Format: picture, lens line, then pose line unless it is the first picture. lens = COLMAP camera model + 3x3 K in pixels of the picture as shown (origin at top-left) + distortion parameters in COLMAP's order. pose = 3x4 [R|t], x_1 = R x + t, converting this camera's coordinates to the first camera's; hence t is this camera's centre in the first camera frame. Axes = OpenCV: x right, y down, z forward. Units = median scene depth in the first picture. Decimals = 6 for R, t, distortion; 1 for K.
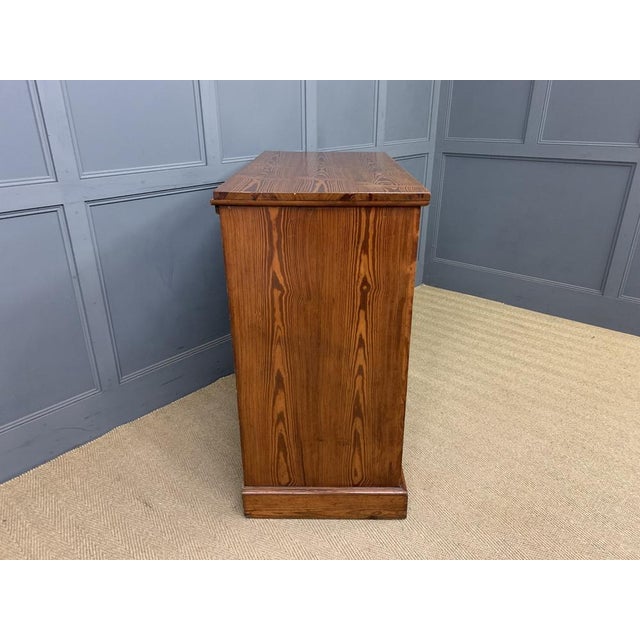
lens RADIAL K [[488.3, 0, 320.0], [0, 488.3, 320.0], [0, 0, 1]] dist [0.108403, -0.190372]
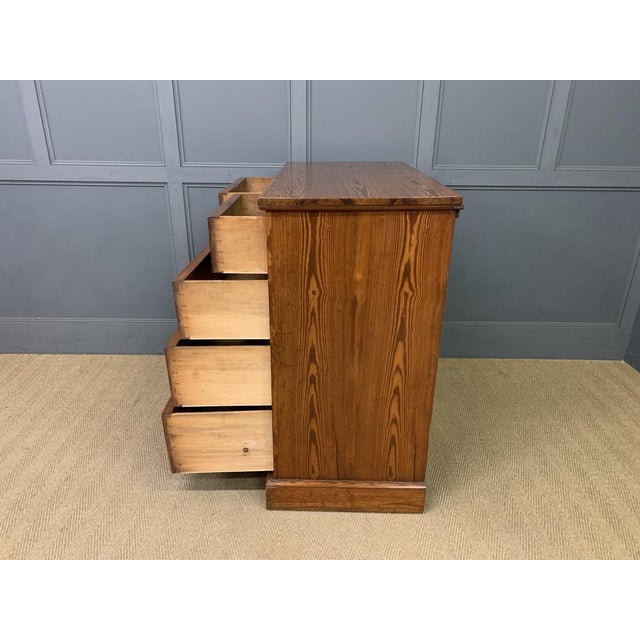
lens RADIAL K [[484.4, 0, 312.2], [0, 484.4, 322.5], [0, 0, 1]] dist [0.066637, -0.030863]
pose [[0.674409, 0.297656, -0.675702, 1.021826], [-0.312260, 0.944254, 0.104295, -0.158536], [0.669079, 0.140658, 0.729760, 0.368604]]
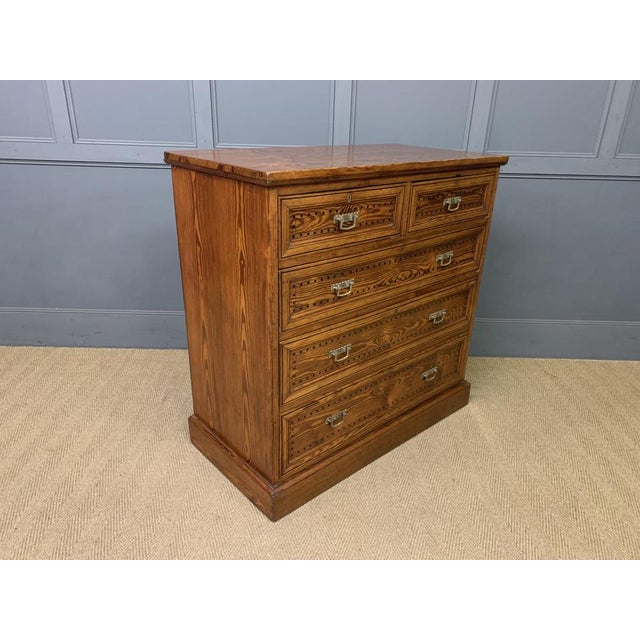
lens RADIAL K [[486.0, 0, 318.0], [0, 486.0, 323.1], [0, 0, 1]] dist [0.070204, -0.038107]
pose [[0.678695, 0.315524, -0.663187, 0.862493], [-0.326299, 0.938537, 0.112598, -0.107376], [0.657953, 0.139977, 0.739935, 0.355093]]
